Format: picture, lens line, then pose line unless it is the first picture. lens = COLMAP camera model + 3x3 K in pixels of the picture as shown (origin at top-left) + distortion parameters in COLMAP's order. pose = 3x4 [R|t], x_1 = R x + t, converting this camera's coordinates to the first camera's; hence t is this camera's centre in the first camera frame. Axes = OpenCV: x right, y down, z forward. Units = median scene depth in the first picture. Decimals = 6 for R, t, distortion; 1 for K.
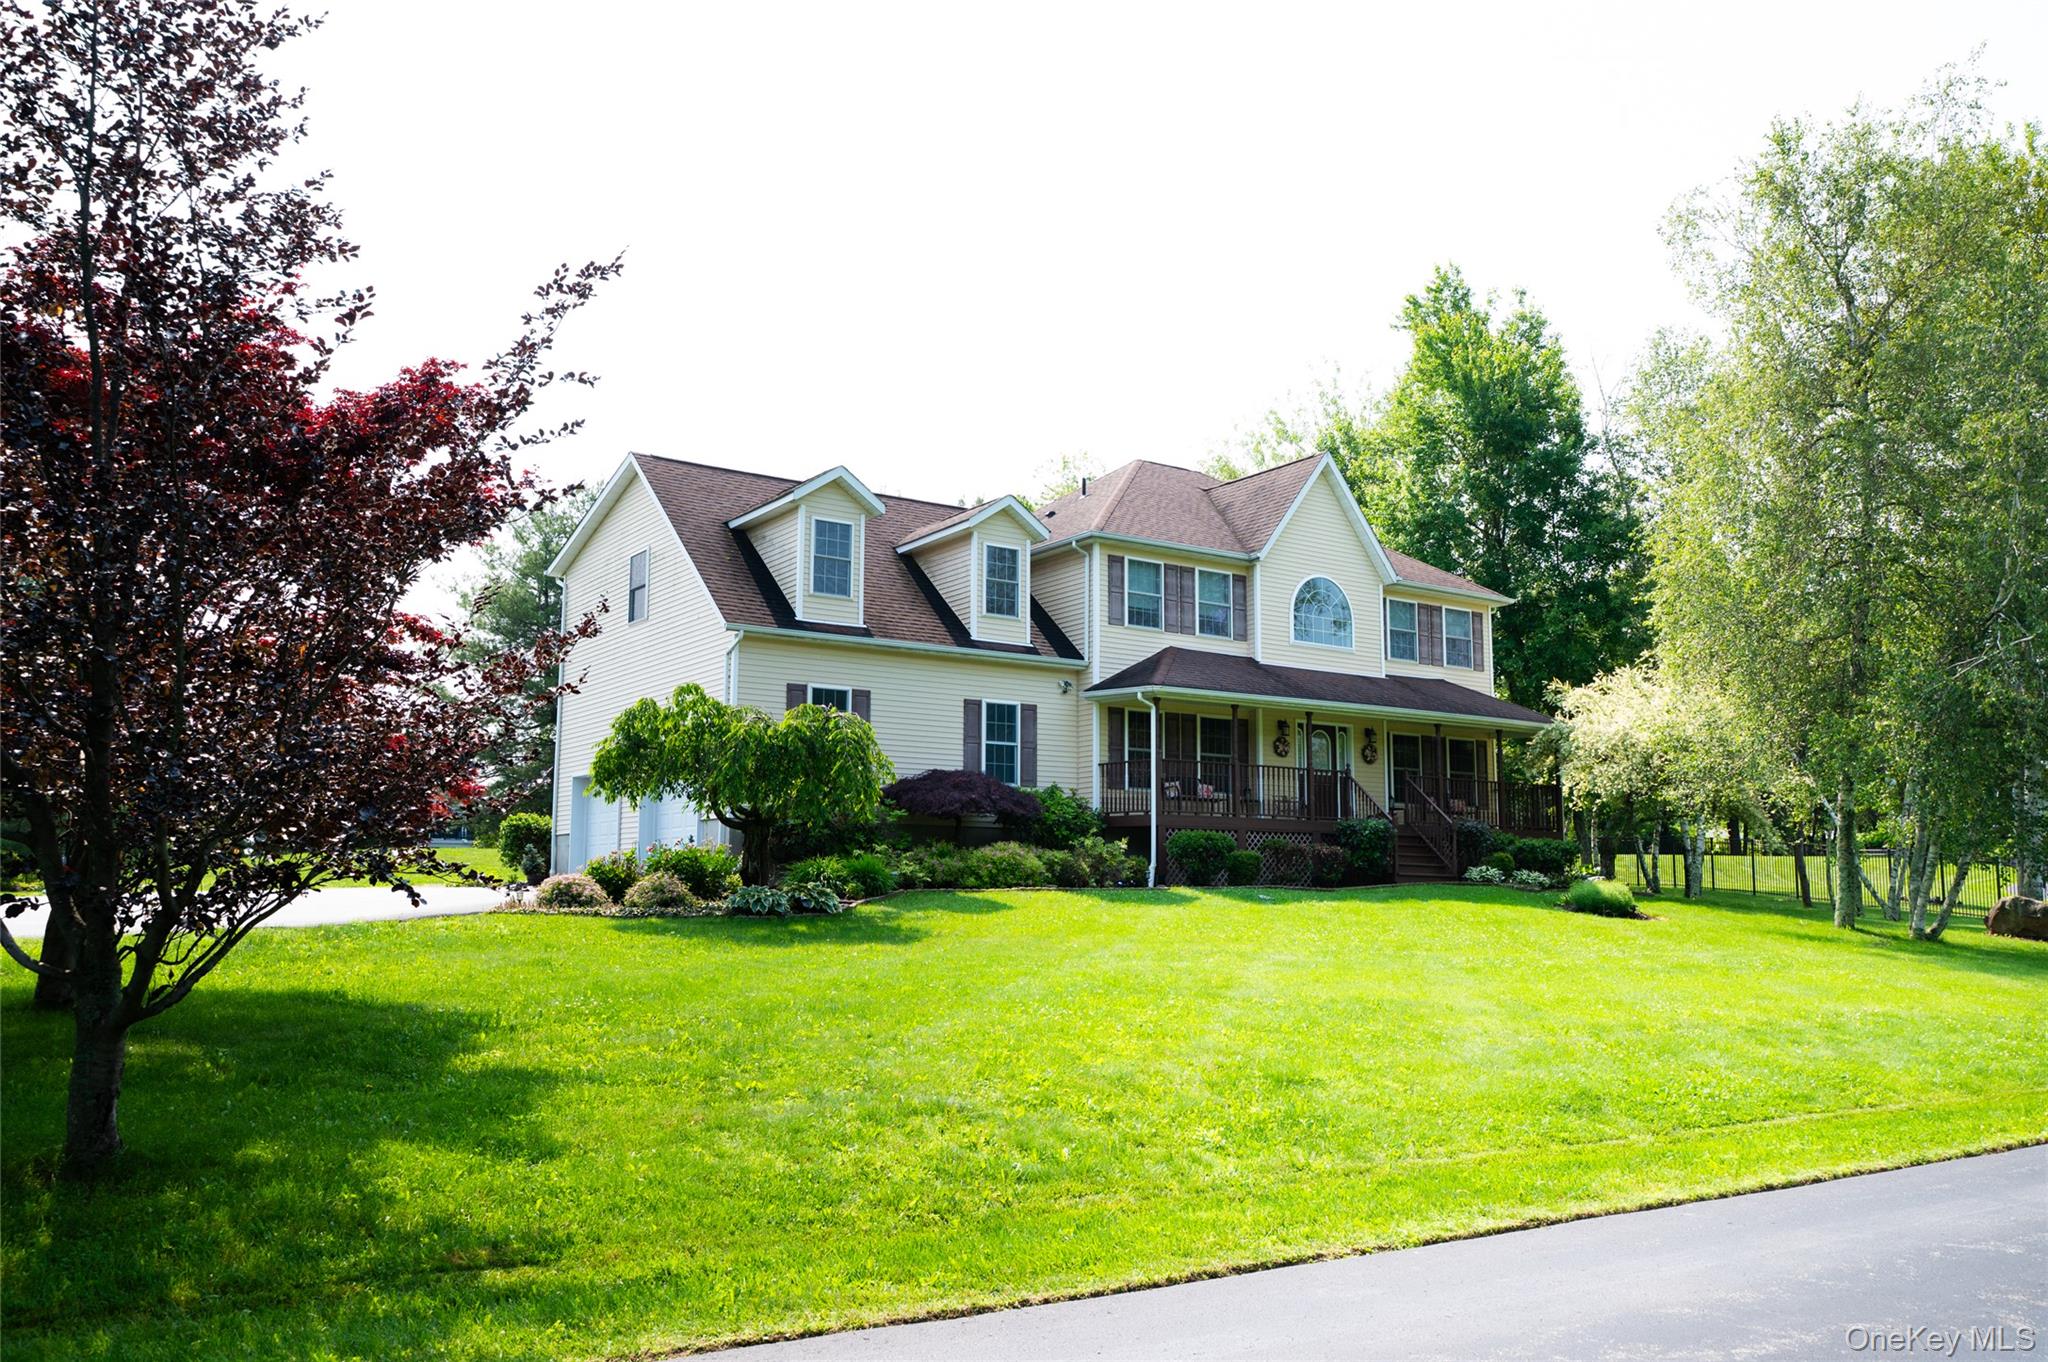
lens RADIAL K [[1601.1, 0, 1024.0], [0, 1601.1, 681.0], [0, 0, 1]] dist [0.000675, -0.000162]
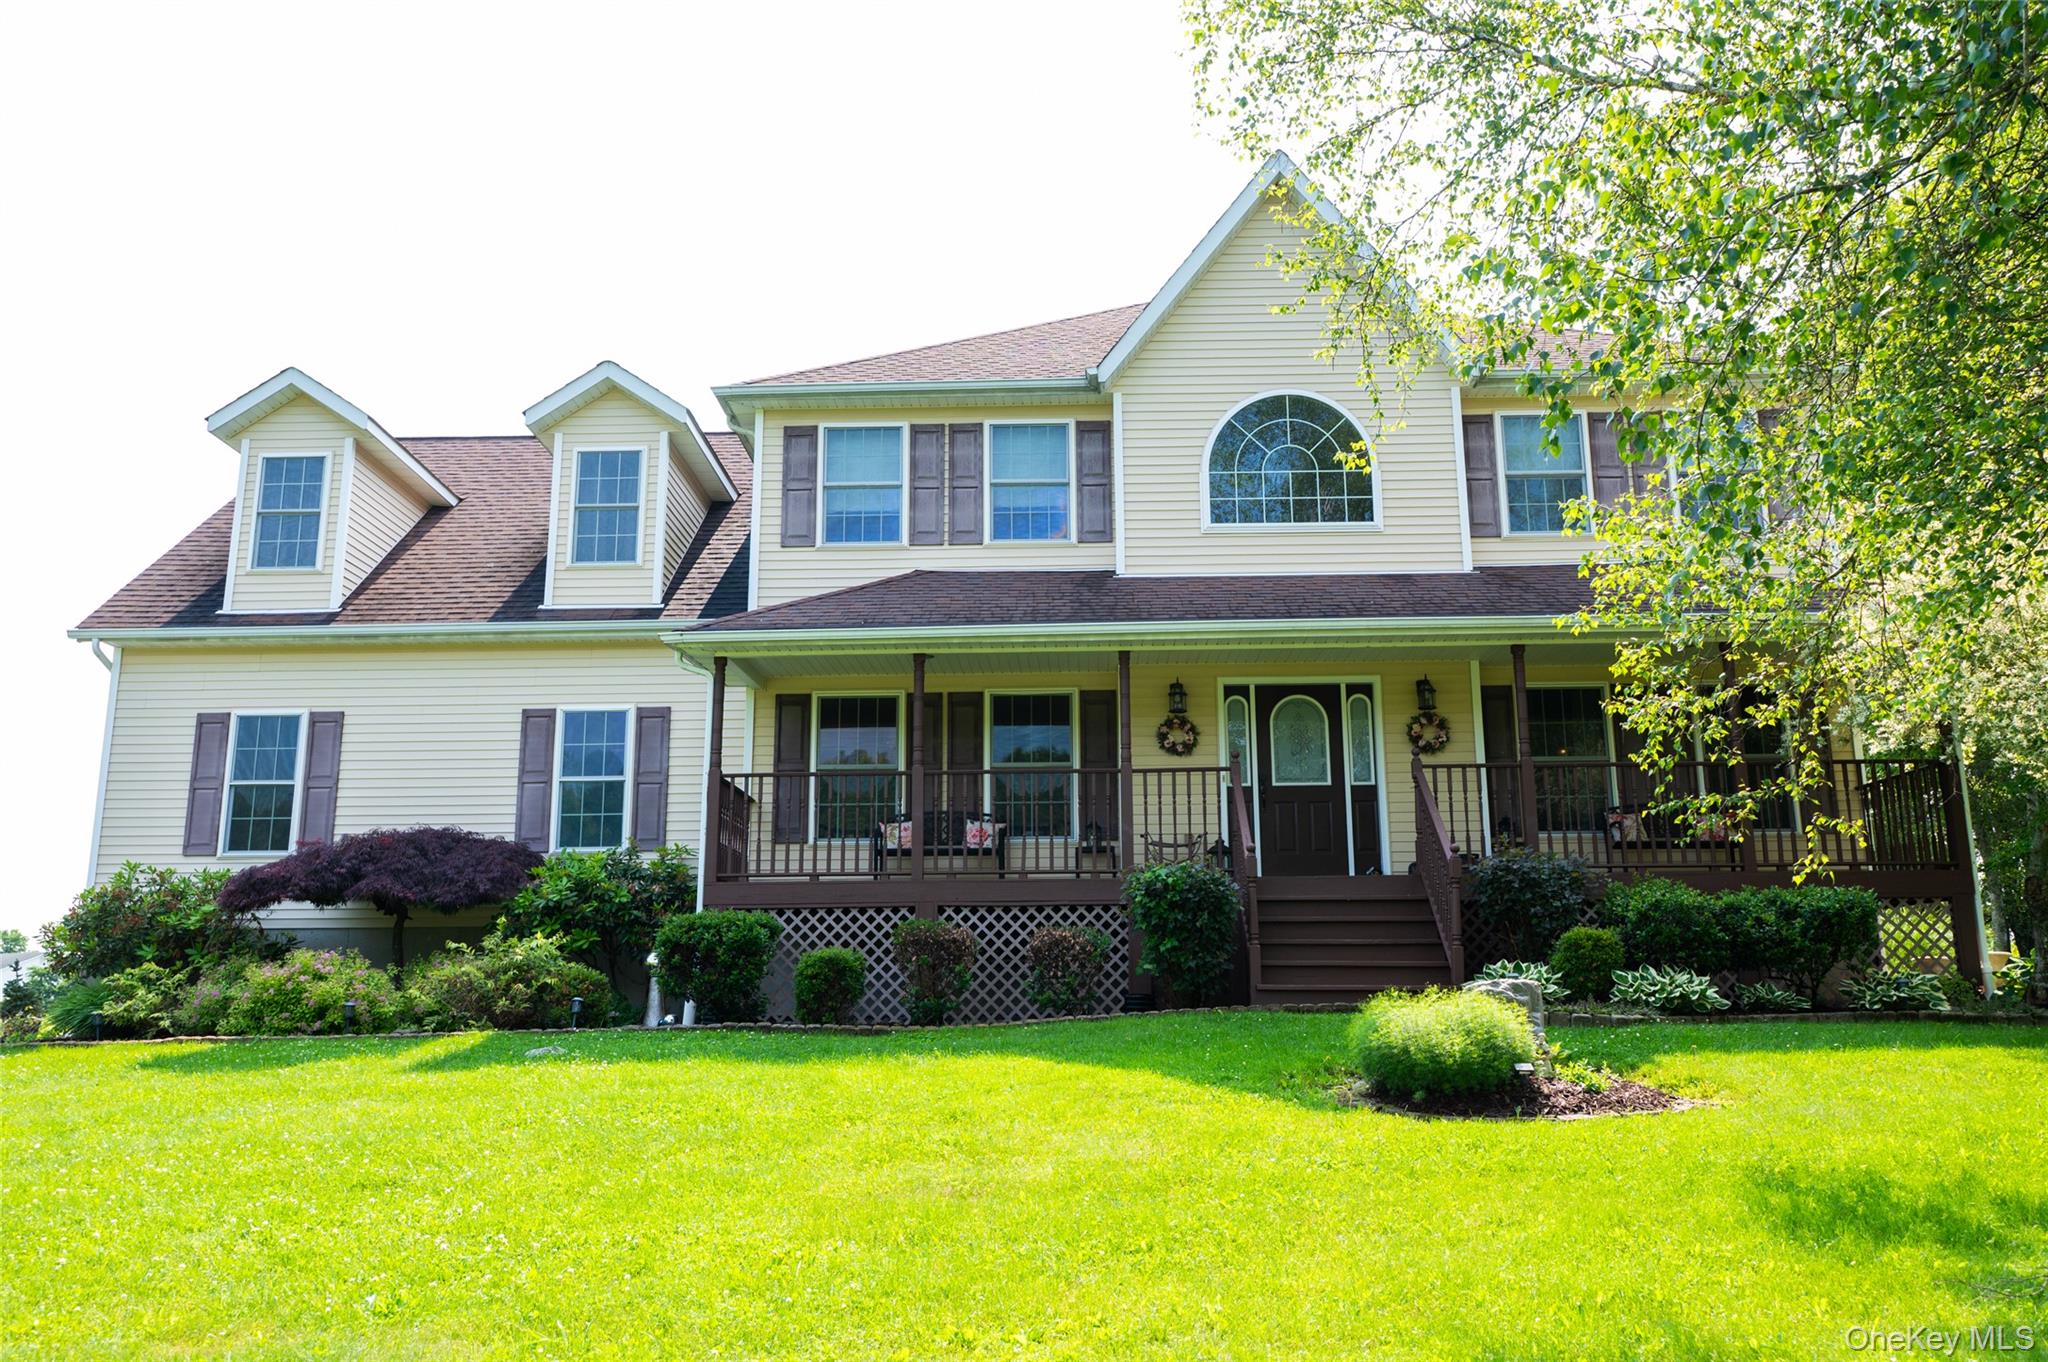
lens RADIAL K [[1635.7, 0, 1024.0], [0, 1635.7, 681.0], [0, 0, 1]] dist [-0.002505, -0.001185]
pose [[0.808960, -0.133246, -0.572564, 0.432935], [0.091541, 0.990645, -0.101205, 0.074279], [0.580693, 0.029458, 0.813589, 0.579889]]
